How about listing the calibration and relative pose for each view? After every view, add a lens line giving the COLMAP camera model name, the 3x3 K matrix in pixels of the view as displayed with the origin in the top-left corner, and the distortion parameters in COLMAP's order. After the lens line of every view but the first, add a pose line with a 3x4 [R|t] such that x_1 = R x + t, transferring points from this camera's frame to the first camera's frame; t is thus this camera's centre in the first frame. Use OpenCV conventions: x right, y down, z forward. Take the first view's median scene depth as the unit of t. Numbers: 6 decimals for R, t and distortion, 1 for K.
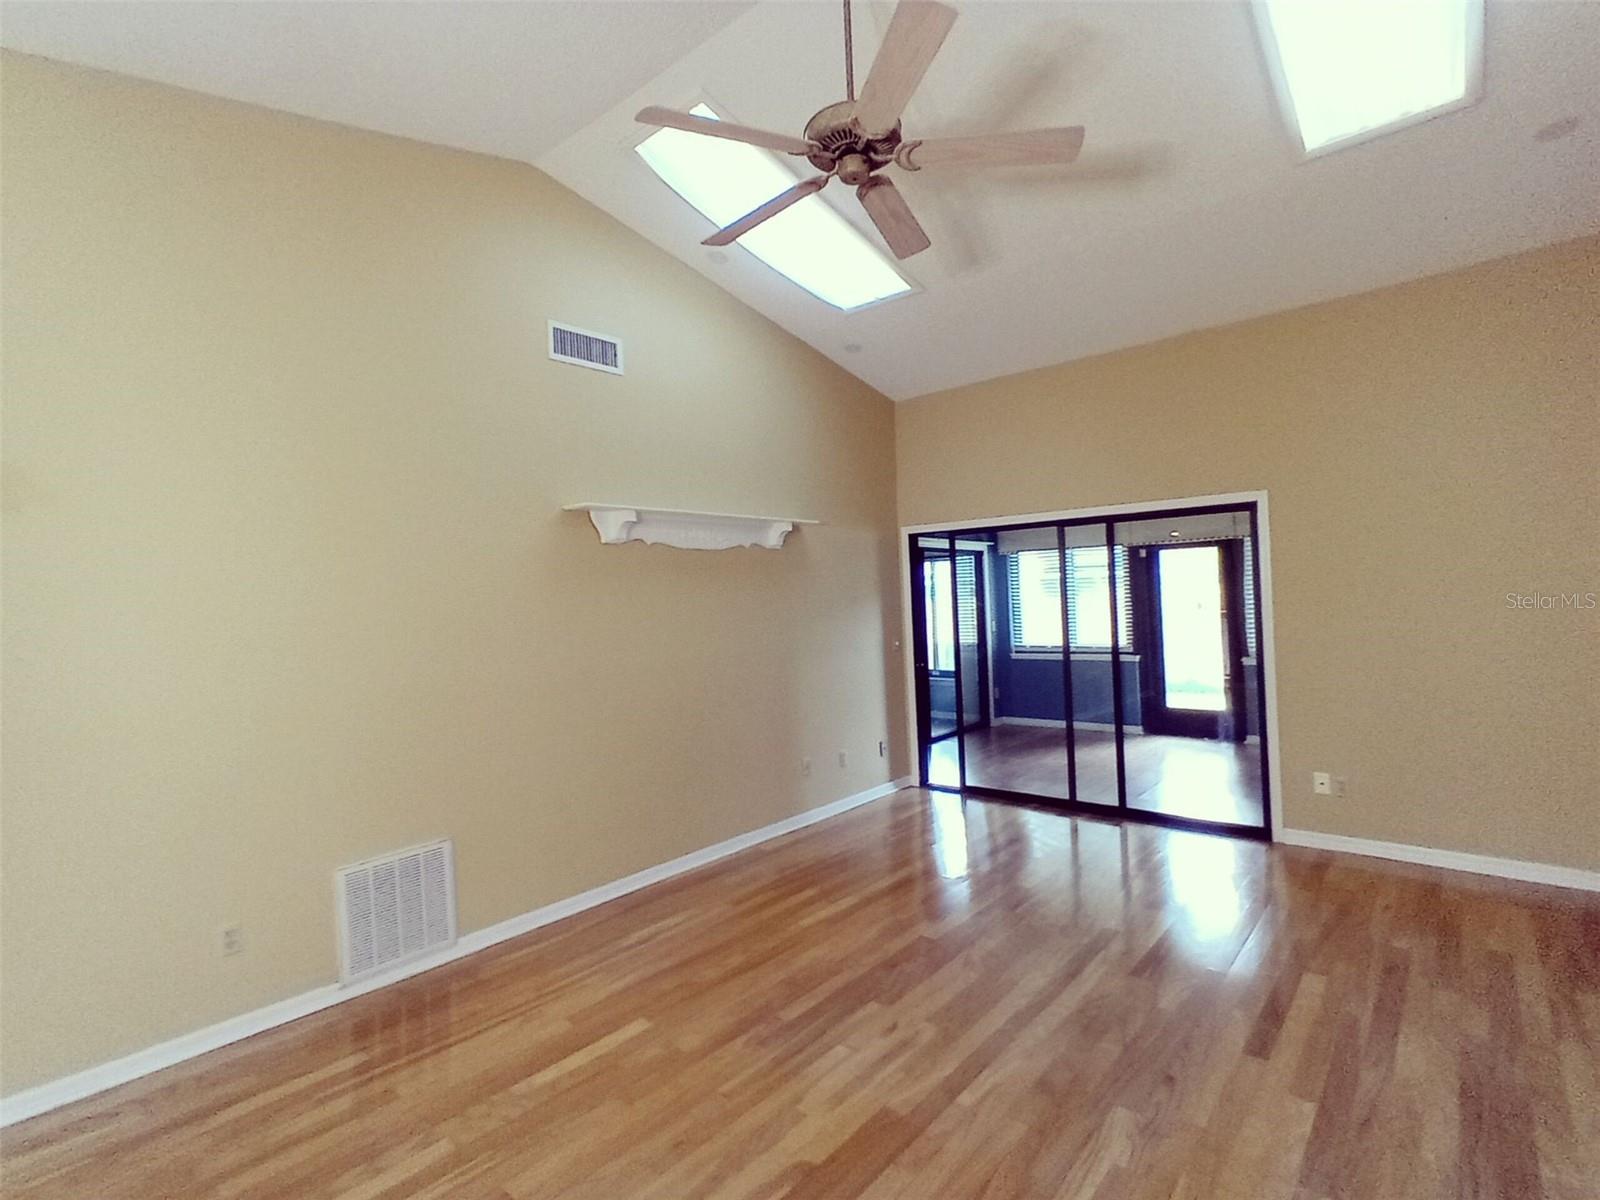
lens RADIAL K [[783.9, 0, 792.6], [0, 783.9, 602.3], [0, 0, 1]] dist [-0.004628, -0.000732]
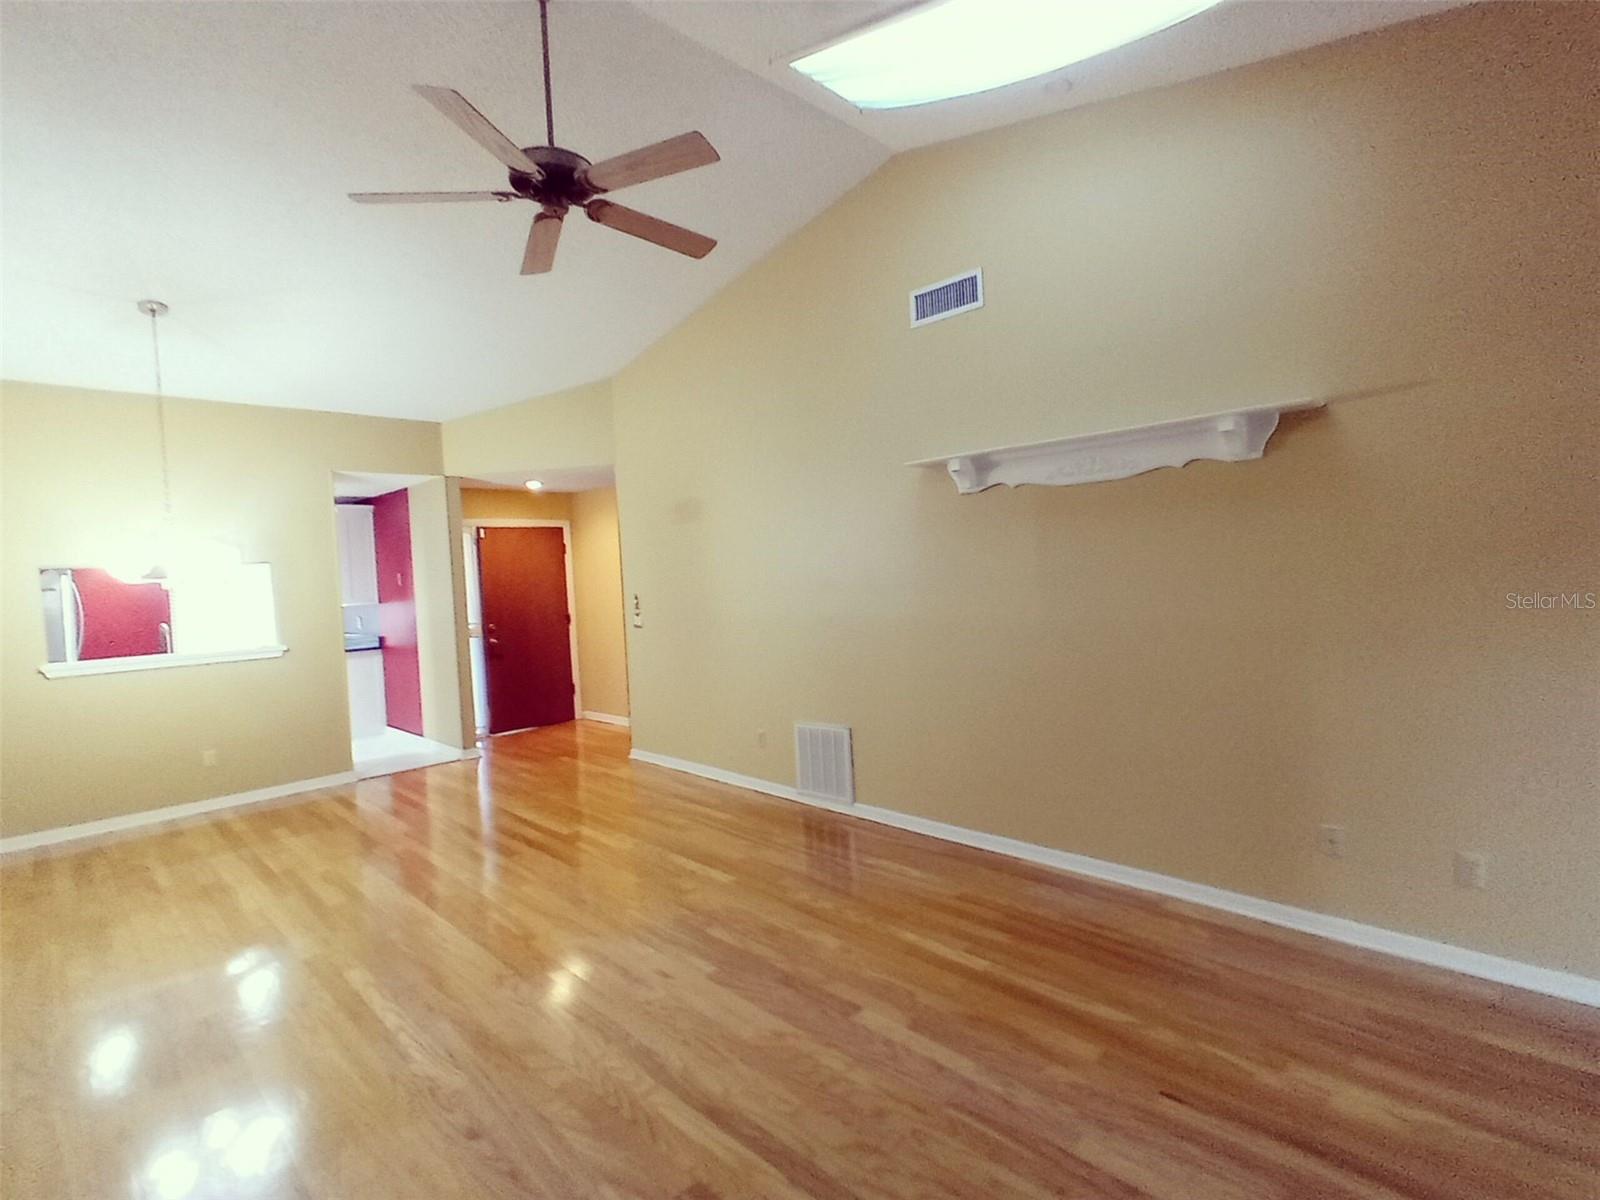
lens RADIAL K [[783.9, 0, 811.0], [0, 783.9, 607.6], [0, 0, 1]] dist [-0.004628, -0.000732]
pose [[-0.060759, 0.092375, -0.993869, 0.962244], [0.039533, 0.995150, 0.090077, -0.036100], [0.997369, -0.033818, -0.064116, 1.094246]]
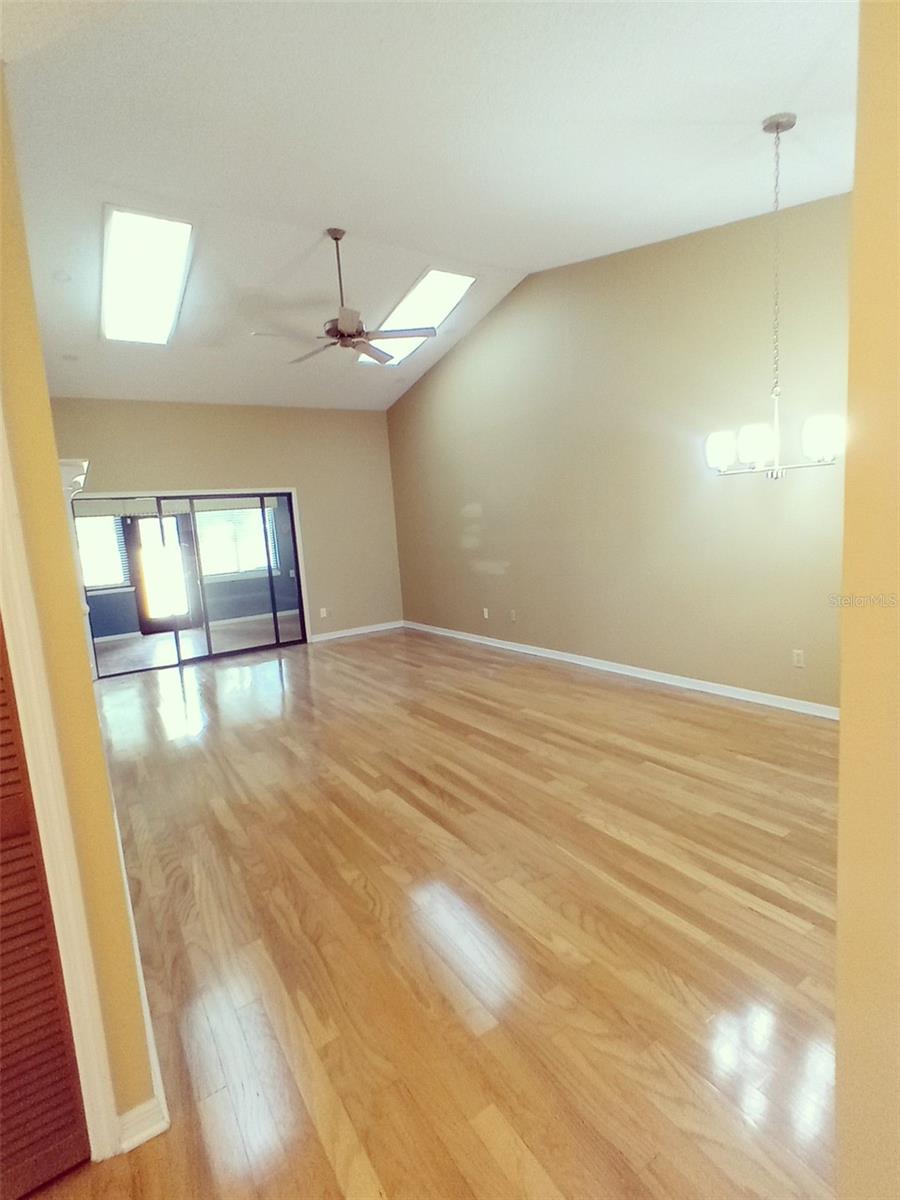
lens RADIAL K [[587.9, 0, 454.0], [0, 587.9, 602.3], [0, 0, 1]] dist [-0.004628, -0.000732]
pose [[0.279324, -0.108031, 0.954100, -1.272188], [0.066308, 0.993449, 0.093074, 0.081424], [-0.957905, 0.037267, 0.284657, 0.140158]]
